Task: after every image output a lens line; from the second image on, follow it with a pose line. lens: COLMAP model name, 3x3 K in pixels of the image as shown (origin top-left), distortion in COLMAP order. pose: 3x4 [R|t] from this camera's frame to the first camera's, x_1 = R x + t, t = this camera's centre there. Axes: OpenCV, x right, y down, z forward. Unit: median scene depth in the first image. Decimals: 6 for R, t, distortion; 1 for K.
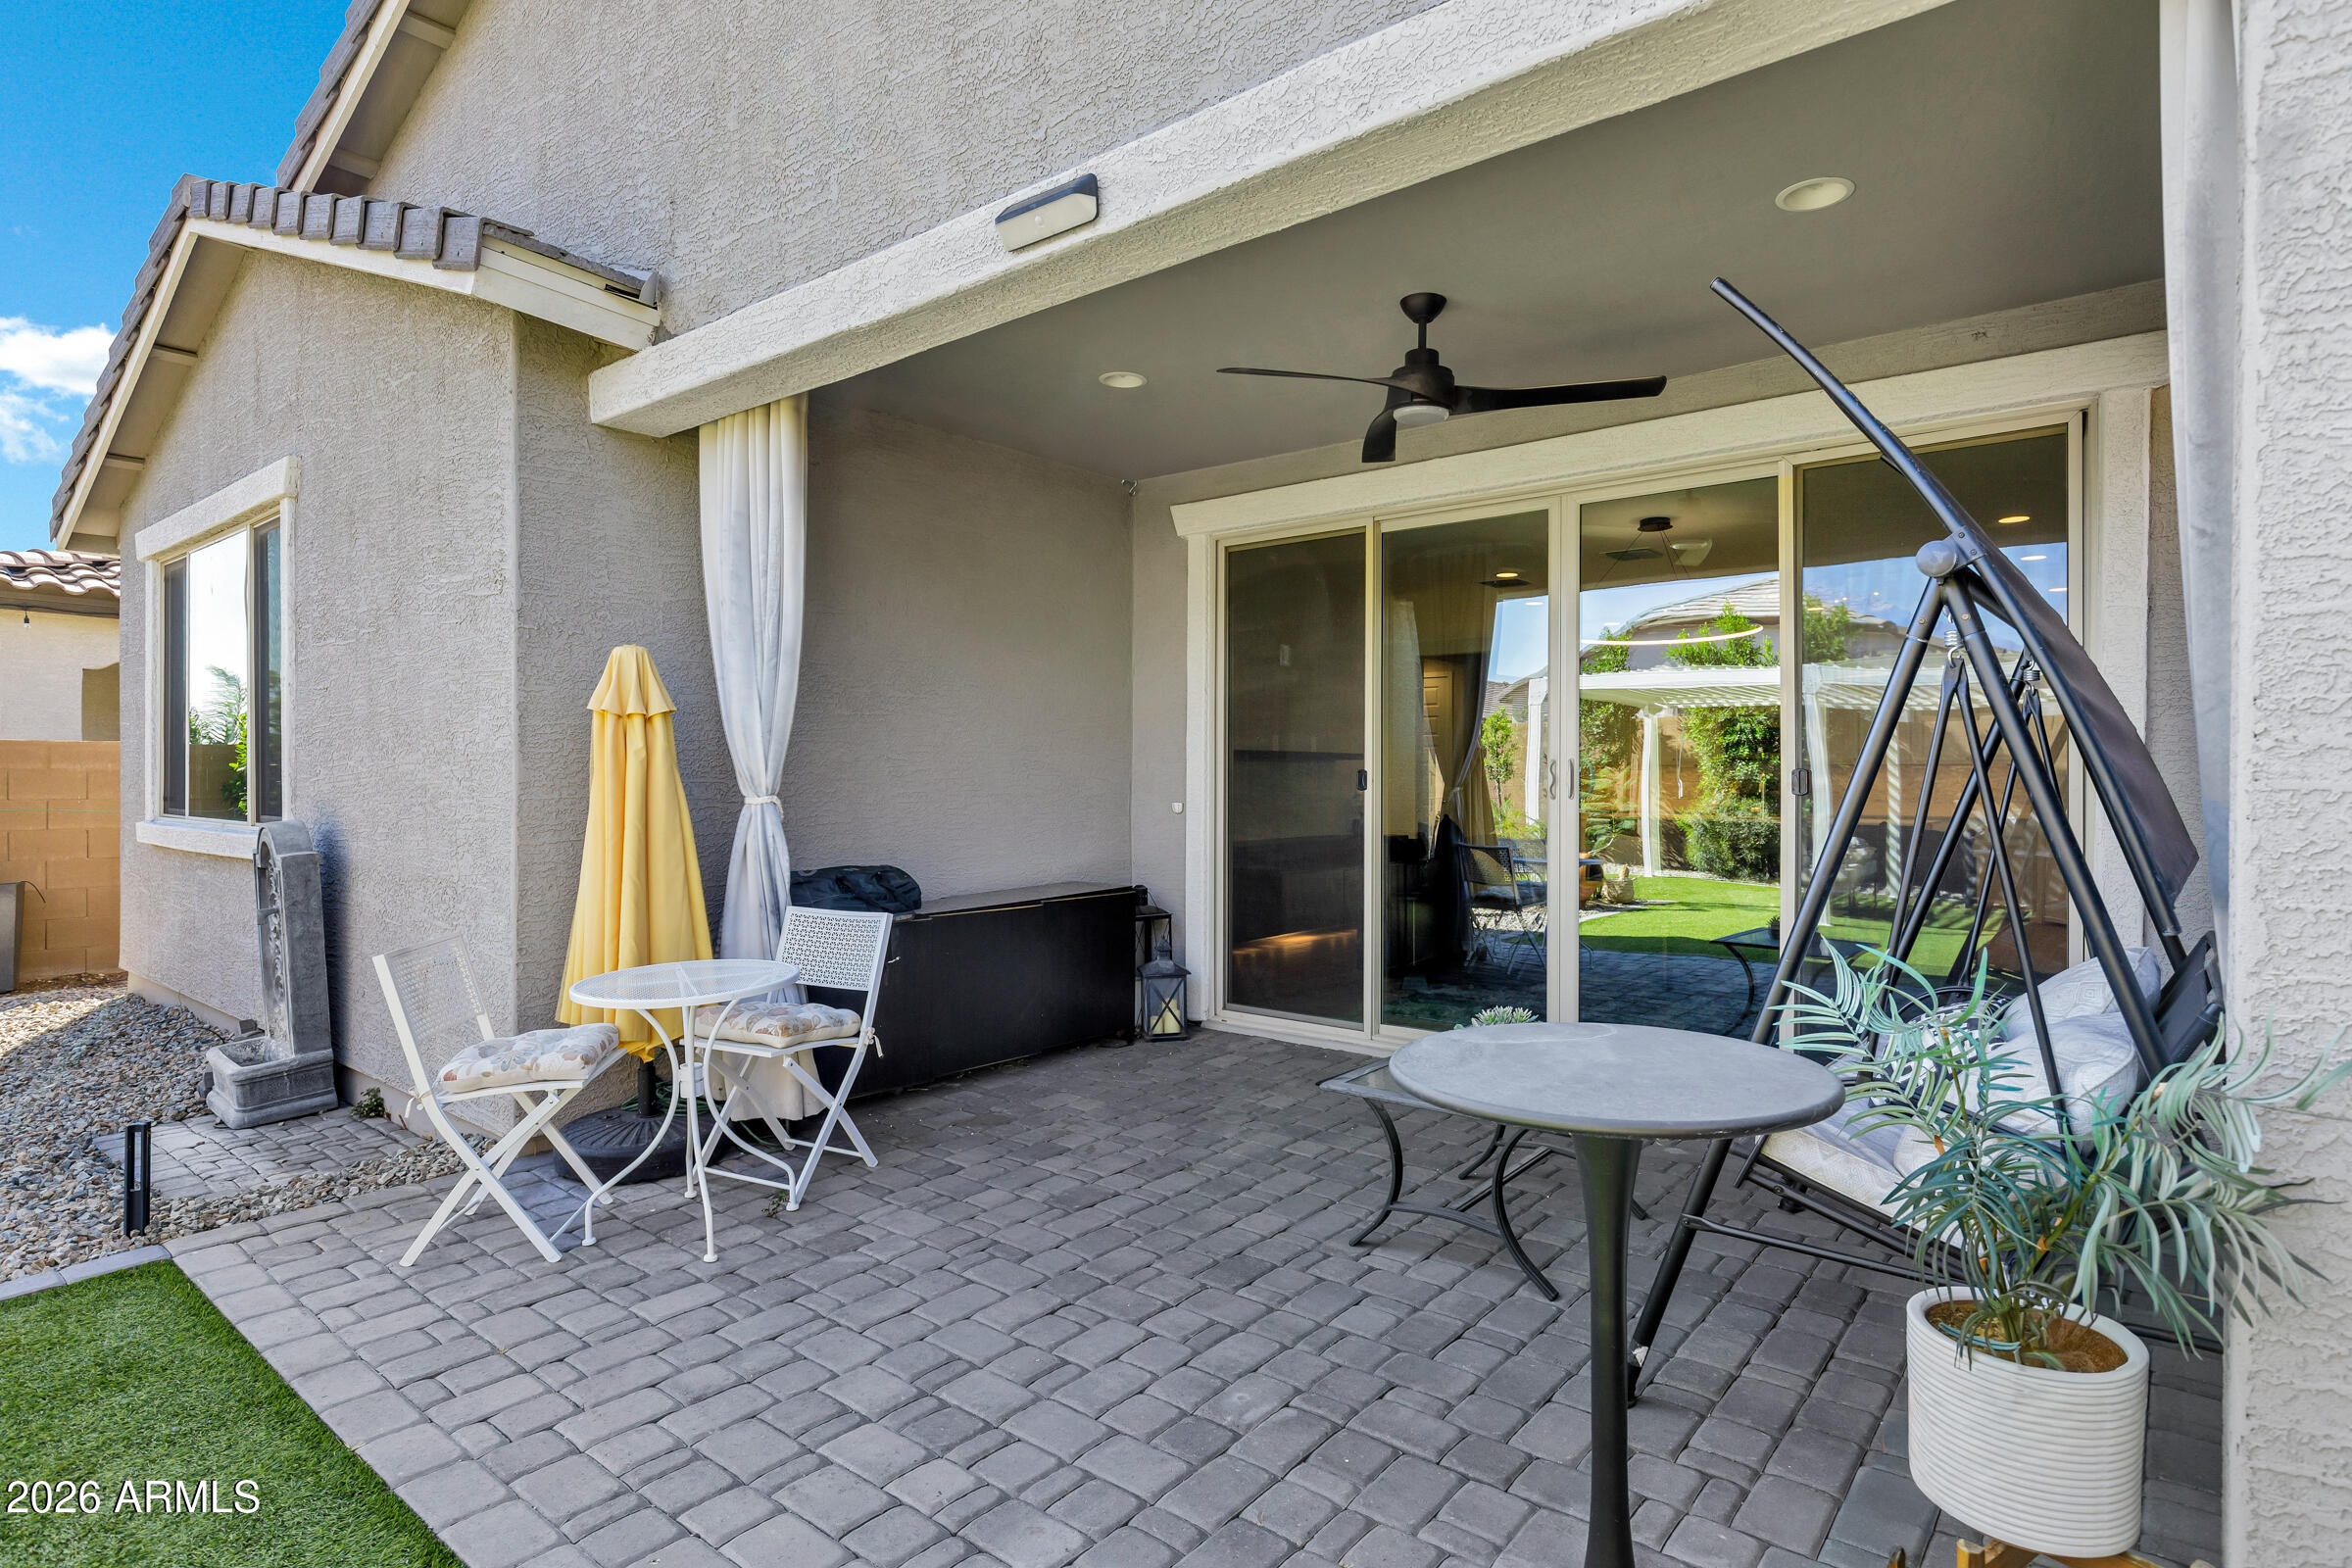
lens RADIAL K [[1260.6, 0, 1176.0], [0, 1260.6, 784.0], [0, 0, 1]] dist [0.000110, -0.000652]
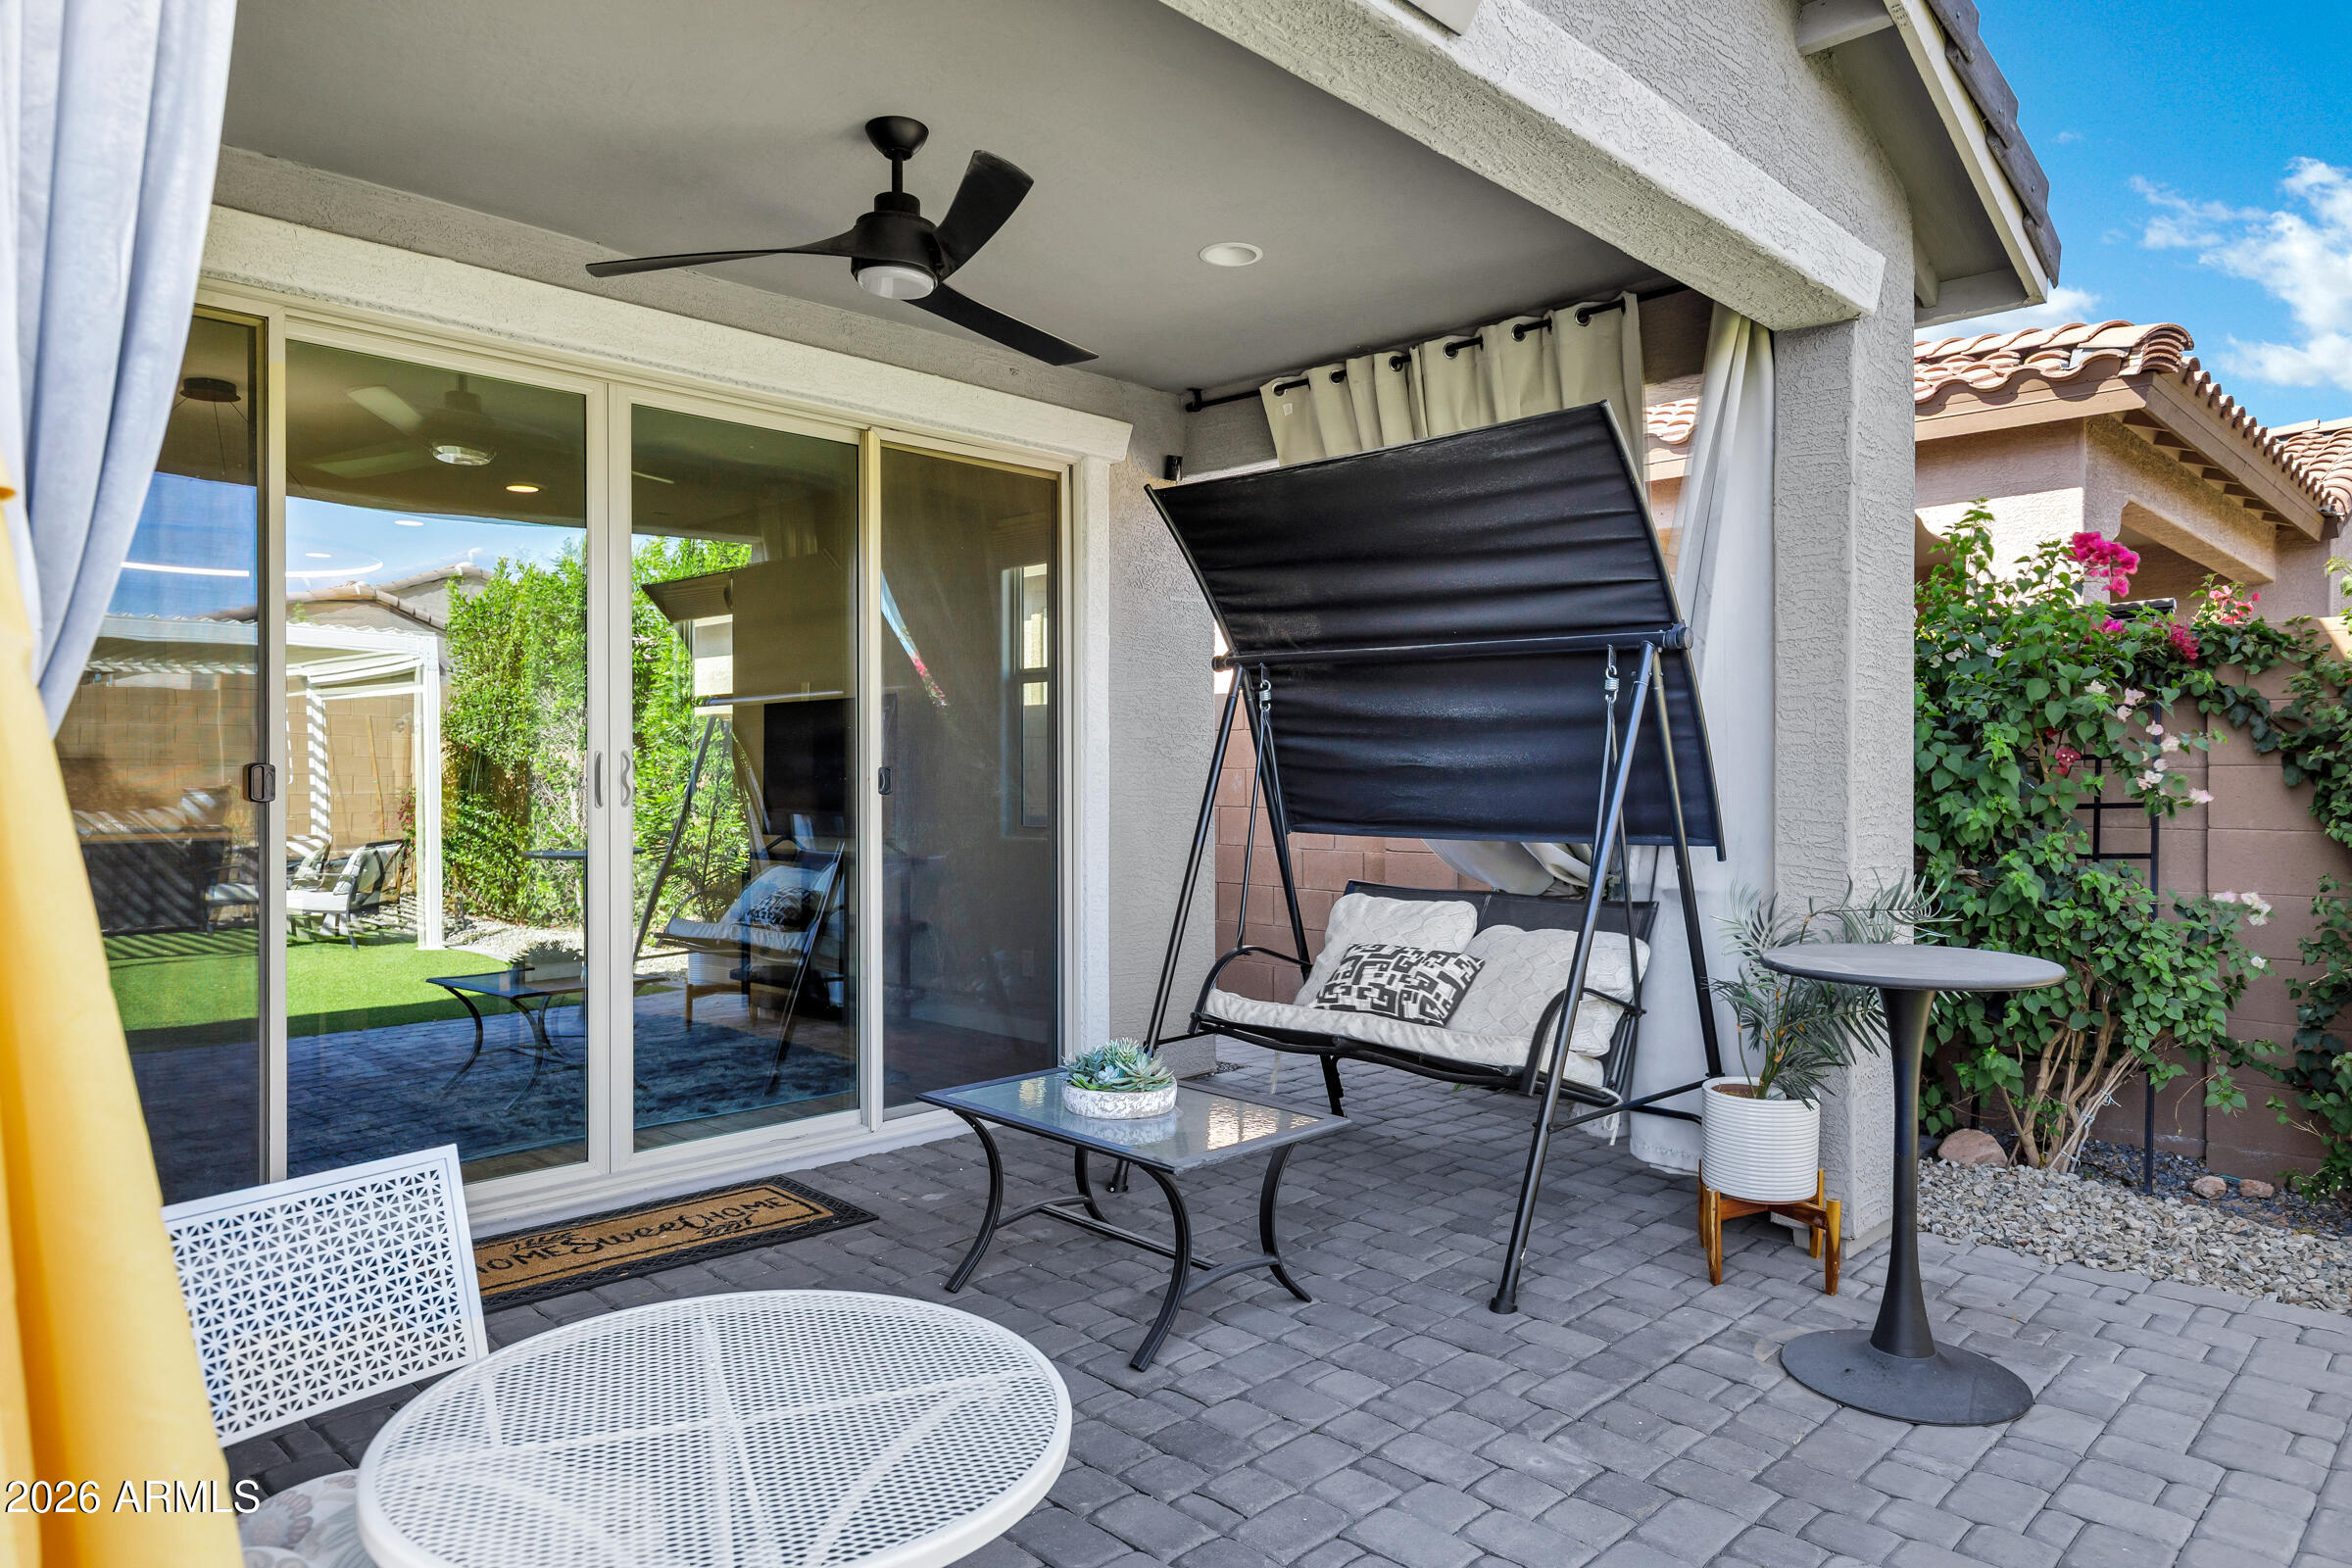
lens RADIAL K [[1530.9, 0, 1176.0], [0, 1530.9, 784.0], [0, 0, 1]] dist [-0.003749, -0.001048]
pose [[0.074715, -0.010220, 0.997153, -0.717125], [0.003966, 0.999943, 0.009951, -0.009678], [-0.997197, 0.003211, 0.074751, 0.793778]]
